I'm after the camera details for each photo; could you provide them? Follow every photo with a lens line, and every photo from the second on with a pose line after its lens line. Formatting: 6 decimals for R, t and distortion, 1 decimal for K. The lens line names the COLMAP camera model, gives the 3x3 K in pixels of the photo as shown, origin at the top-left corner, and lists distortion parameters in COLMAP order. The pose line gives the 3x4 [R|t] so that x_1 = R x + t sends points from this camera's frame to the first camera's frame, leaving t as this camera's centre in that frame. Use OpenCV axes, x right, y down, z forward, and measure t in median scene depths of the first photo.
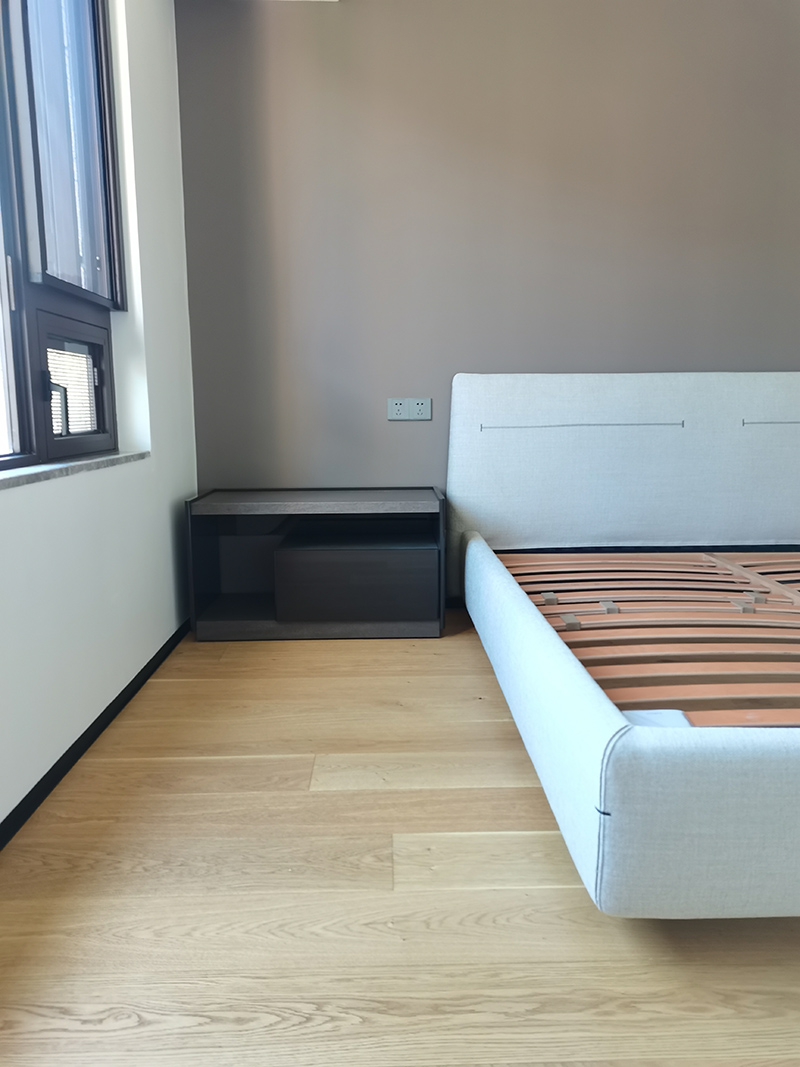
lens RADIAL K [[813.8, 0, 399.8], [0, 813.8, 531.8], [0, 0, 1]] dist [0.049135, -0.035888]
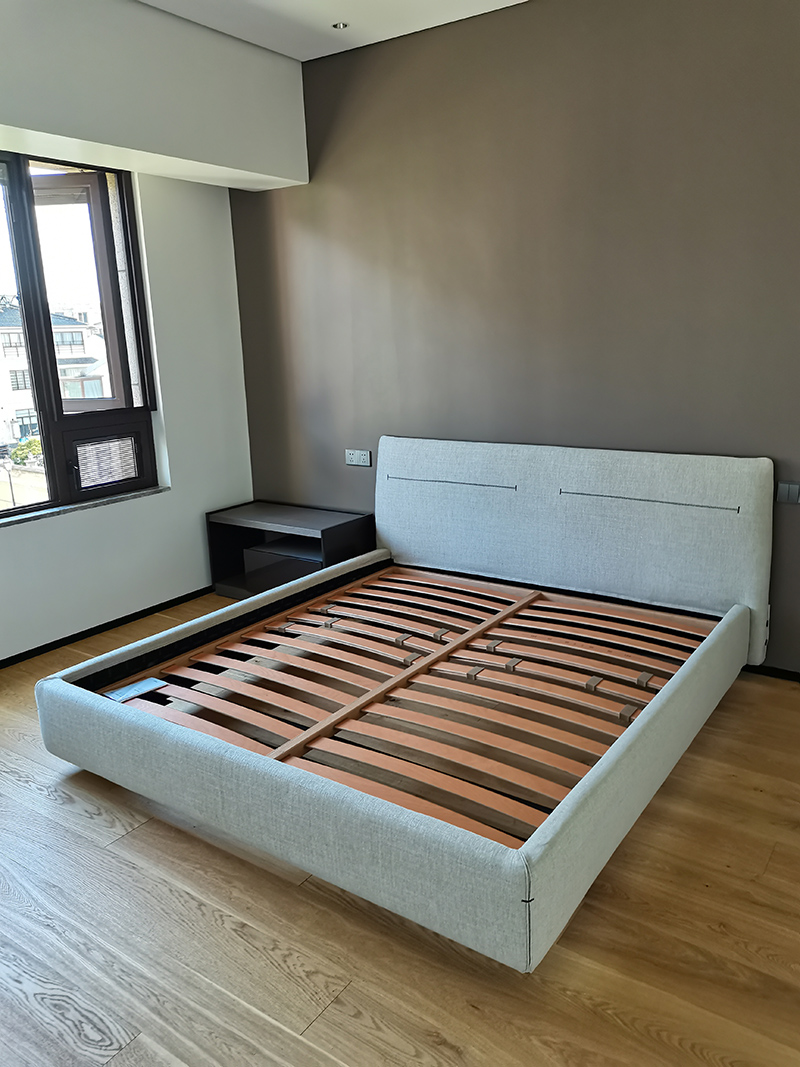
lens RADIAL K [[813.8, 0, 401.2], [0, 813.8, 534.9], [0, 0, 1]] dist [0.049135, -0.035888]
pose [[0.803690, 0.126474, -0.581452, 1.137481], [-0.062289, 0.989664, 0.129169, -0.255320], [0.591779, -0.067594, 0.803261, -0.135943]]
